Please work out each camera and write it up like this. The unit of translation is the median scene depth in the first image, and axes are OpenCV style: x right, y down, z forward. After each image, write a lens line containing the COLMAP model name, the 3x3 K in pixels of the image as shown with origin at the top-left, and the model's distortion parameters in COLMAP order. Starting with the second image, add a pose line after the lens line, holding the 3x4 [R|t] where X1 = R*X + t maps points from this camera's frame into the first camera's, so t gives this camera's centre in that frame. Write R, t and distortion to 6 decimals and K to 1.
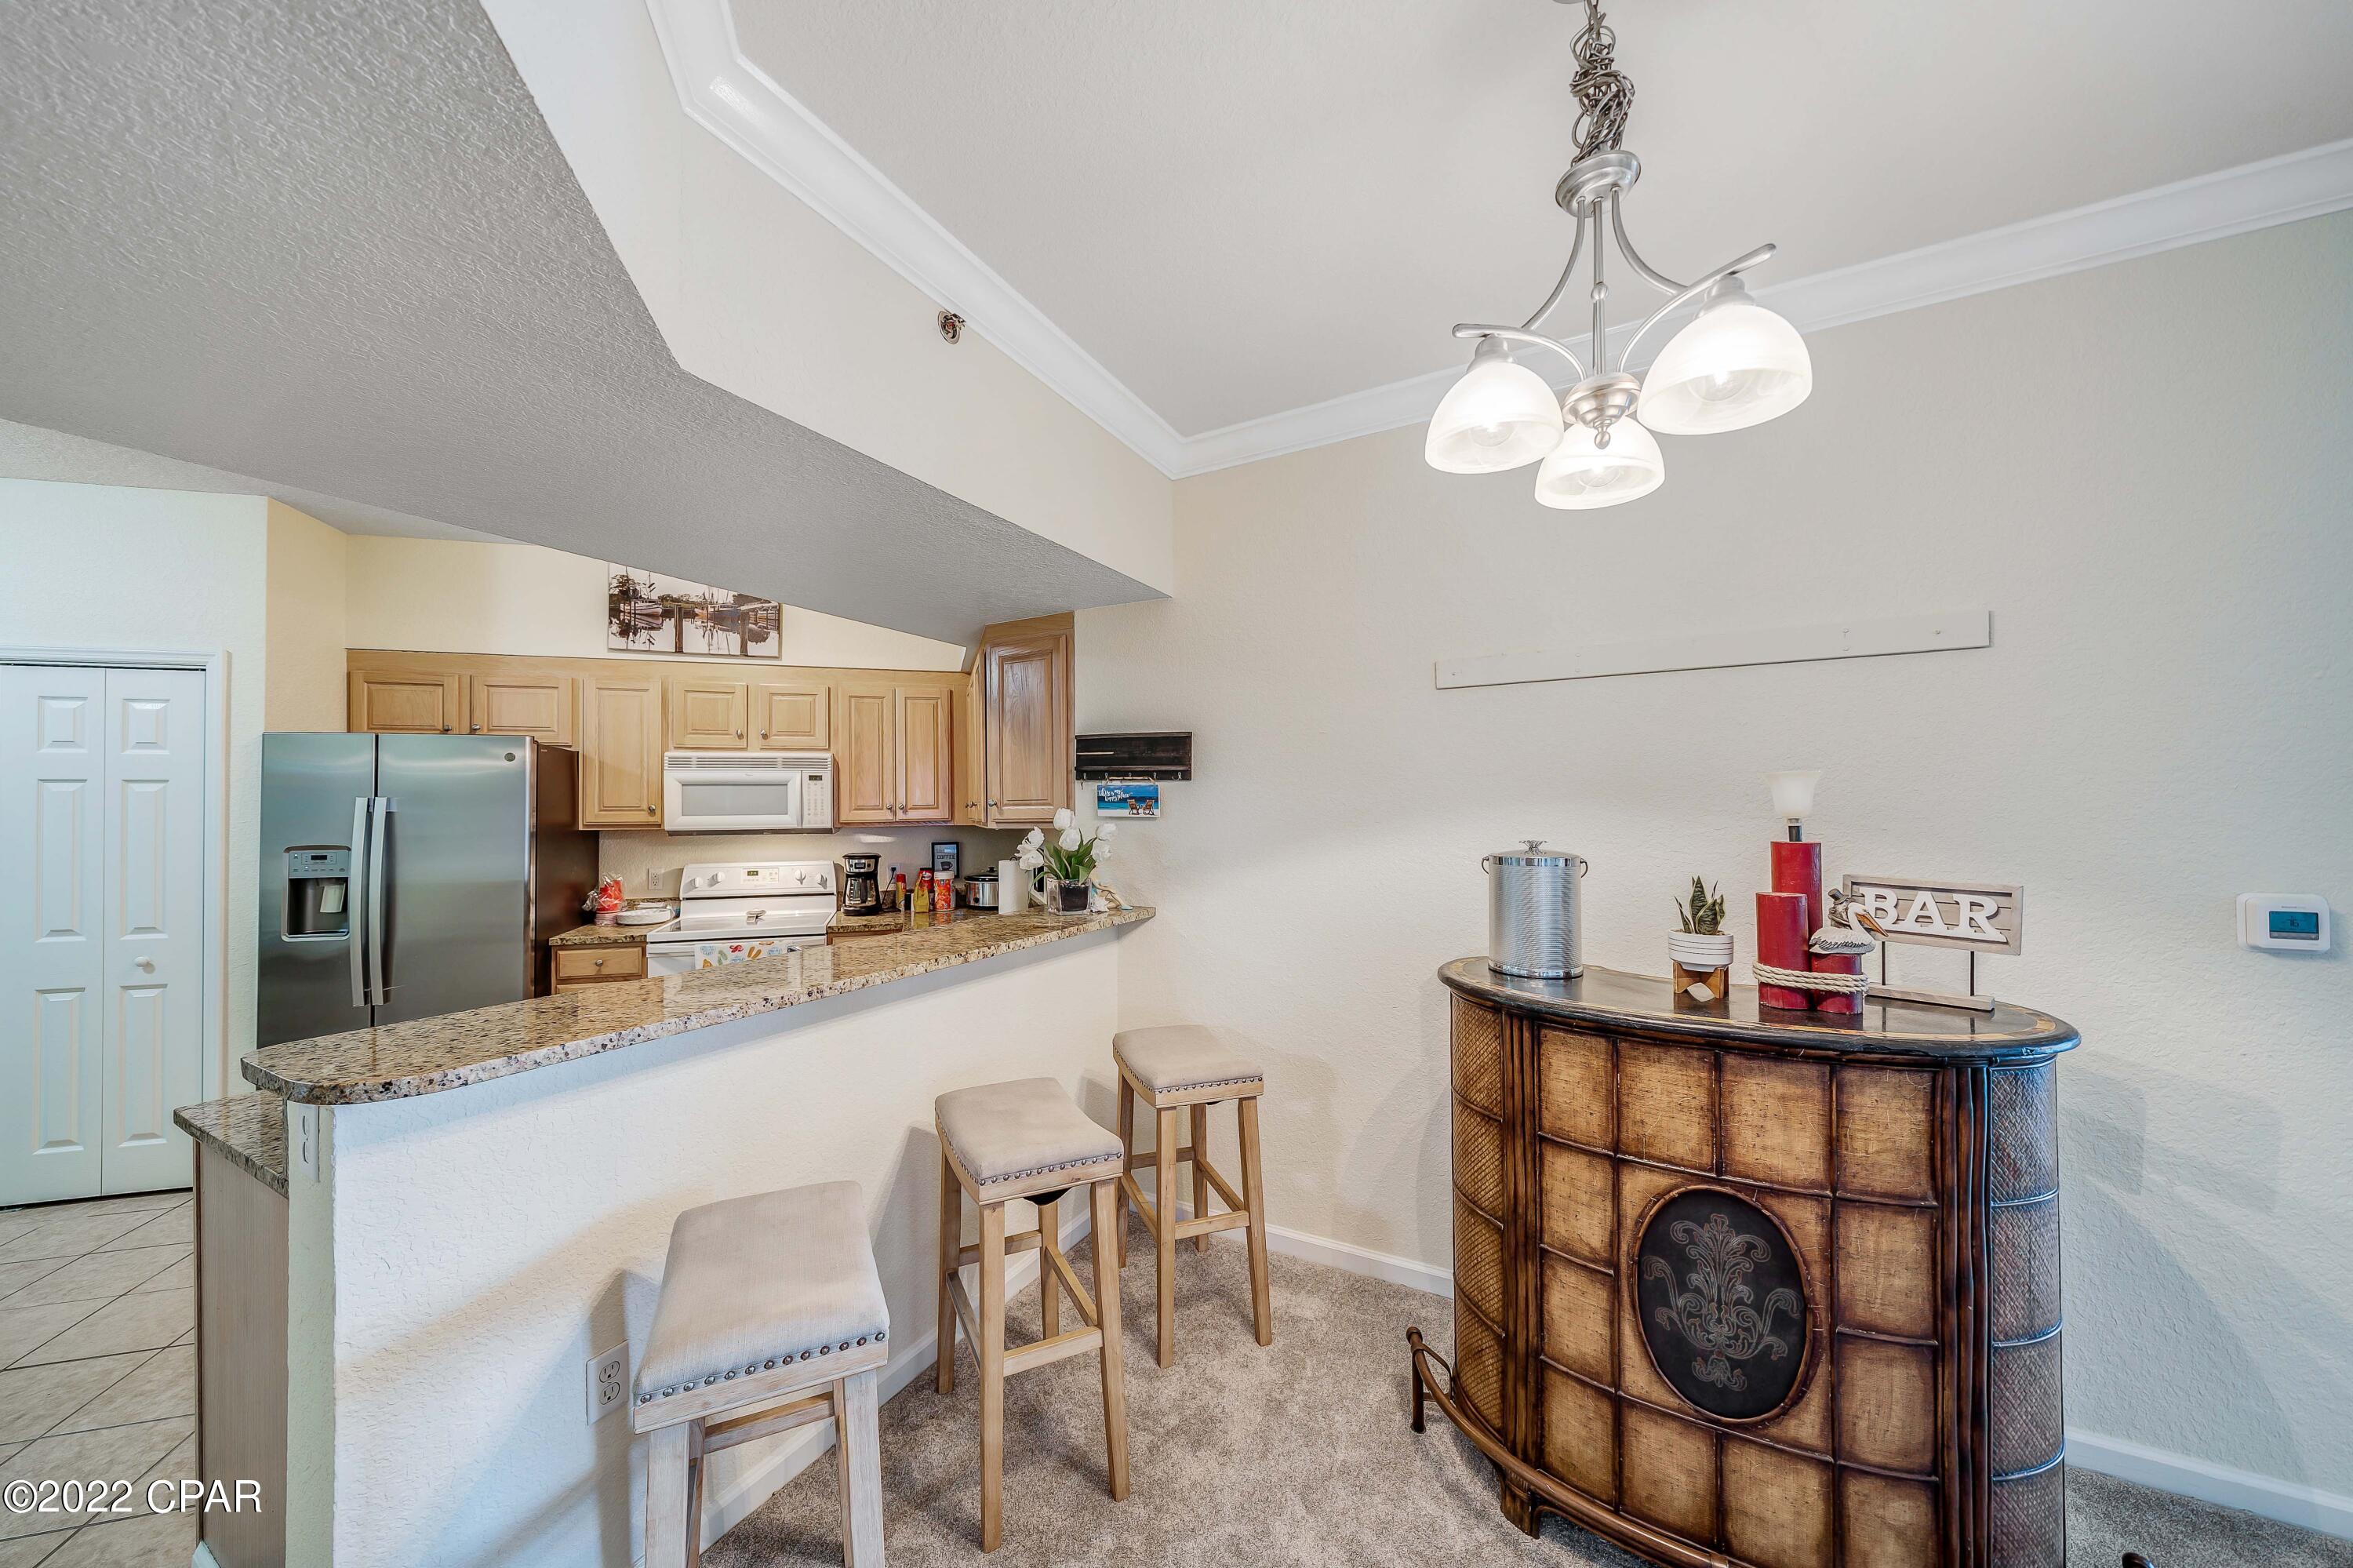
lens RADIAL K [[818.6, 0, 1163.7], [0, 818.6, 795.5], [0, 0, 1]] dist [-0.001116, -0.000116]
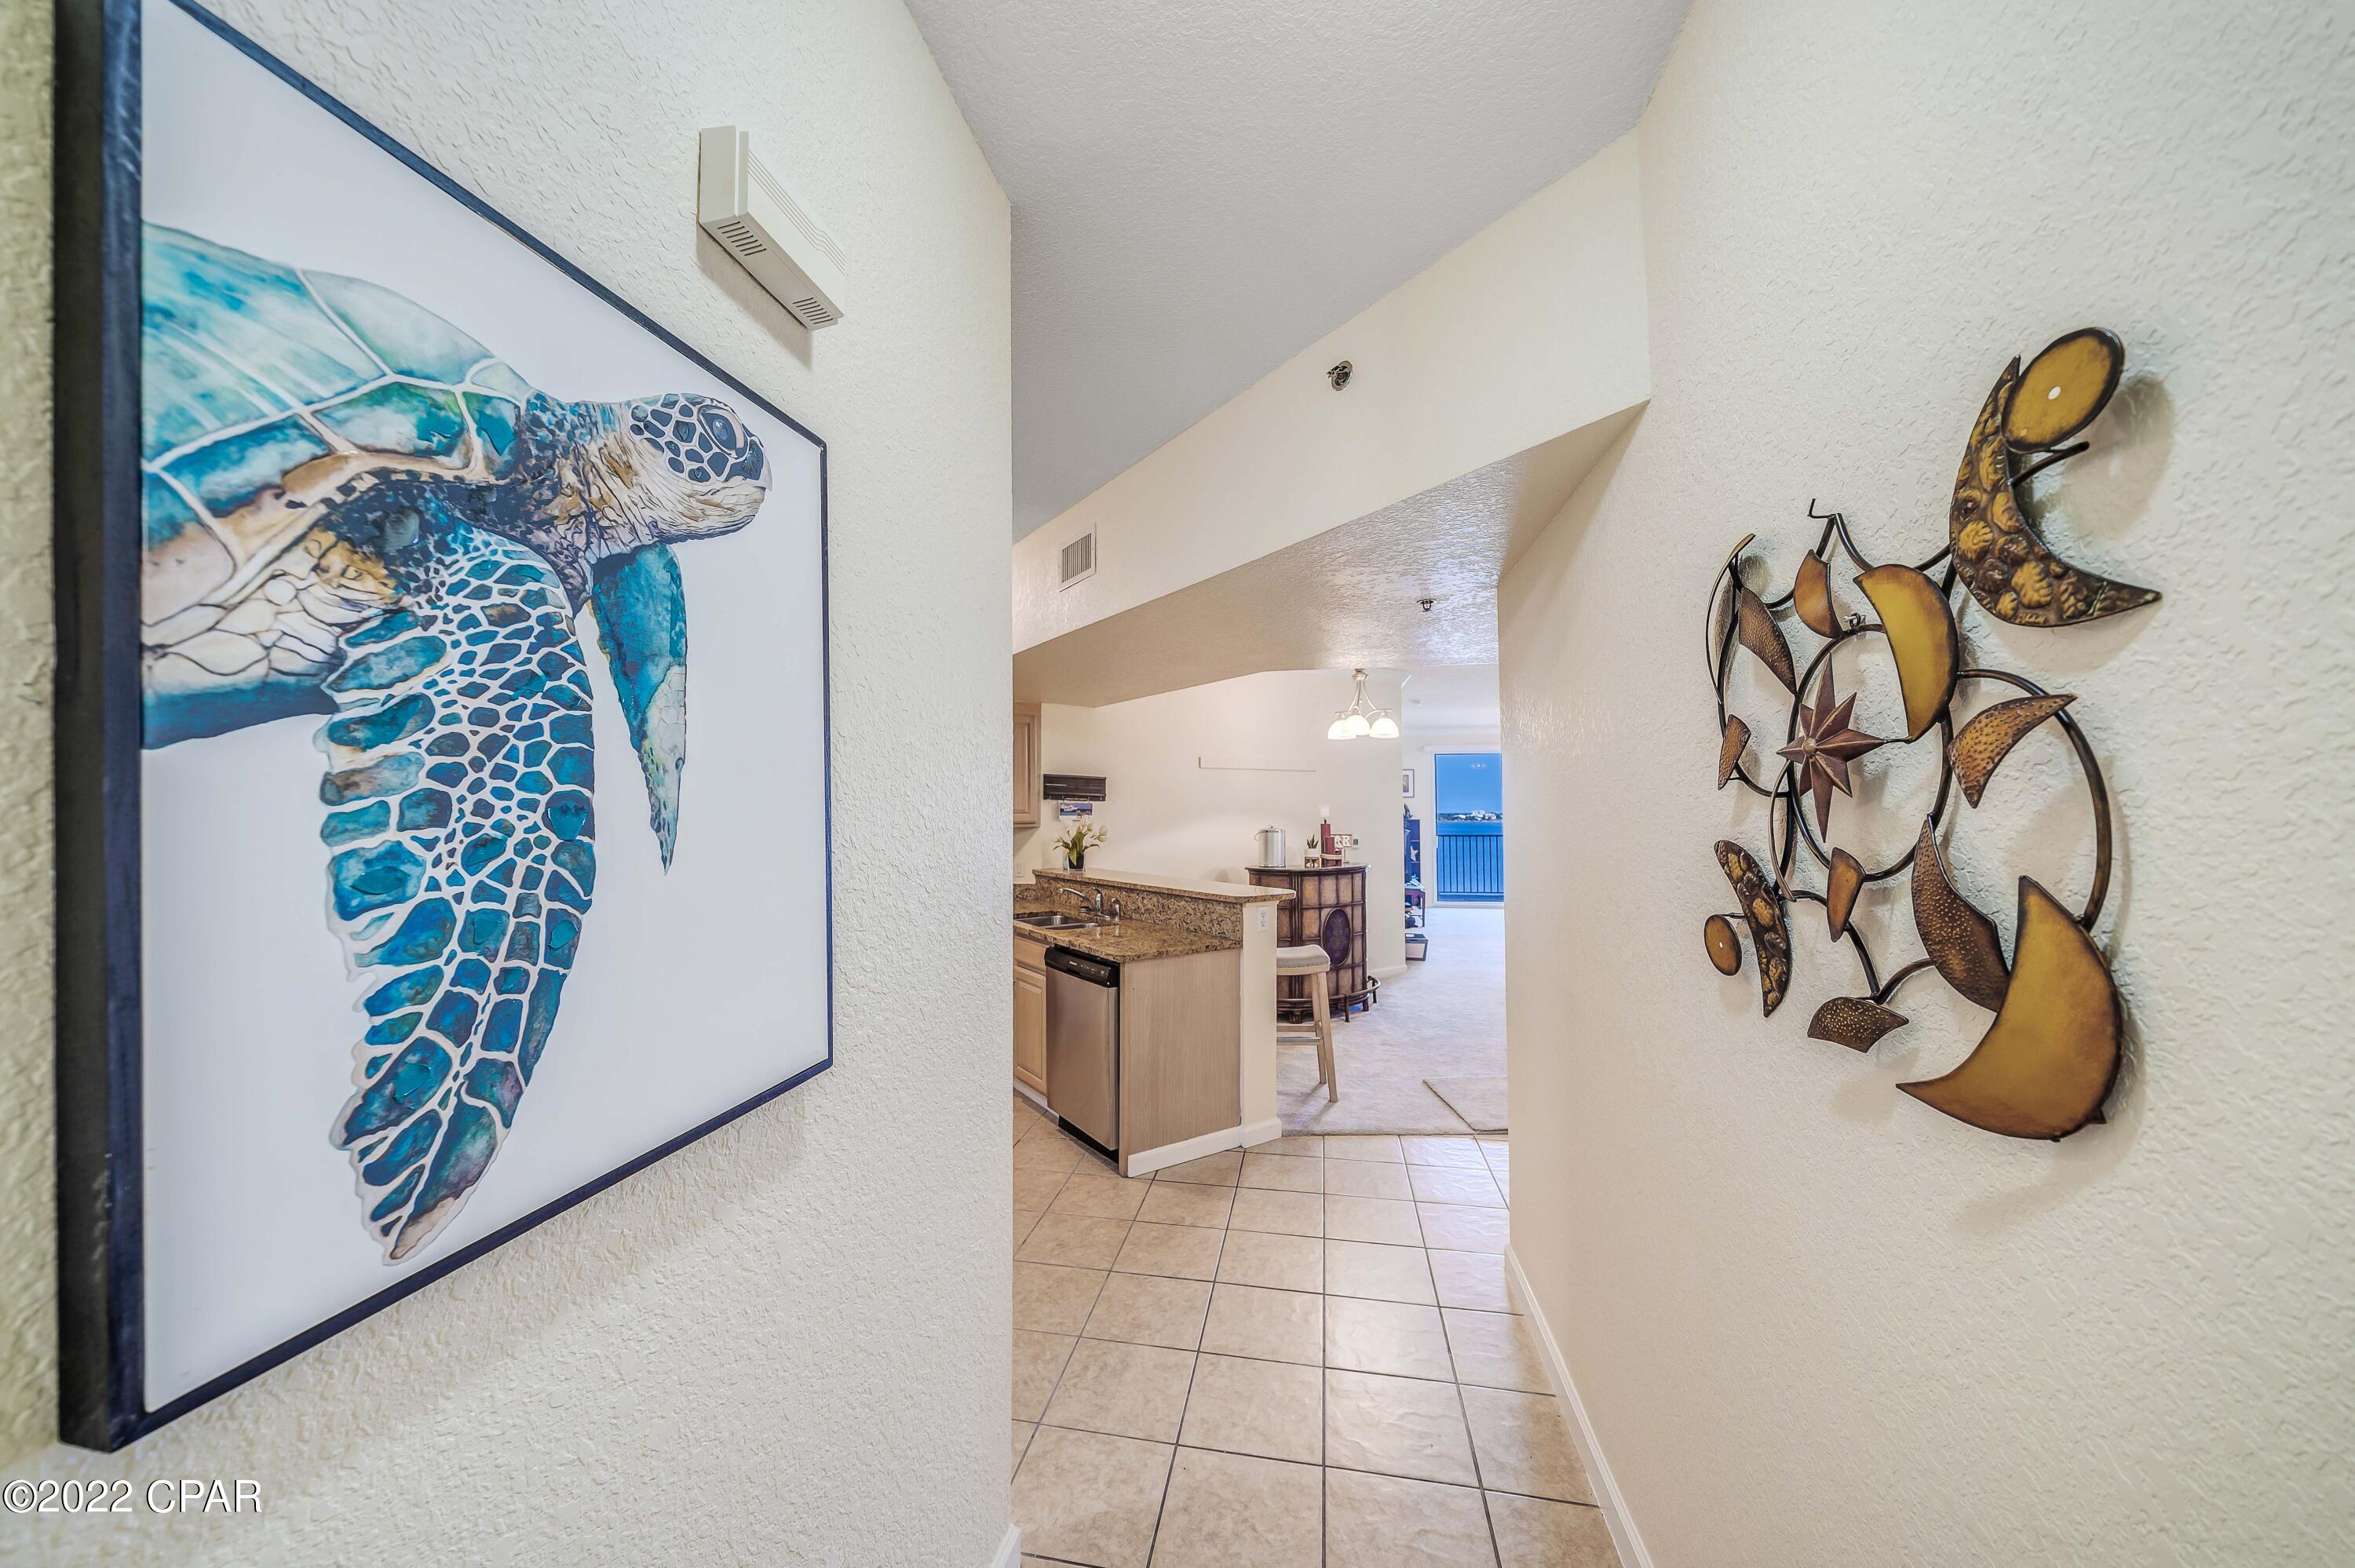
lens RADIAL K [[819.2, 0, 1164.7], [0, 819.2, 795.5], [0, 0, 1]] dist [-0.001116, -0.000116]
pose [[0.479613, 0.010880, 0.877413, -2.785373], [-0.014338, 0.999887, -0.004561, -0.041421], [-0.877363, -0.010393, 0.479714, -0.157189]]
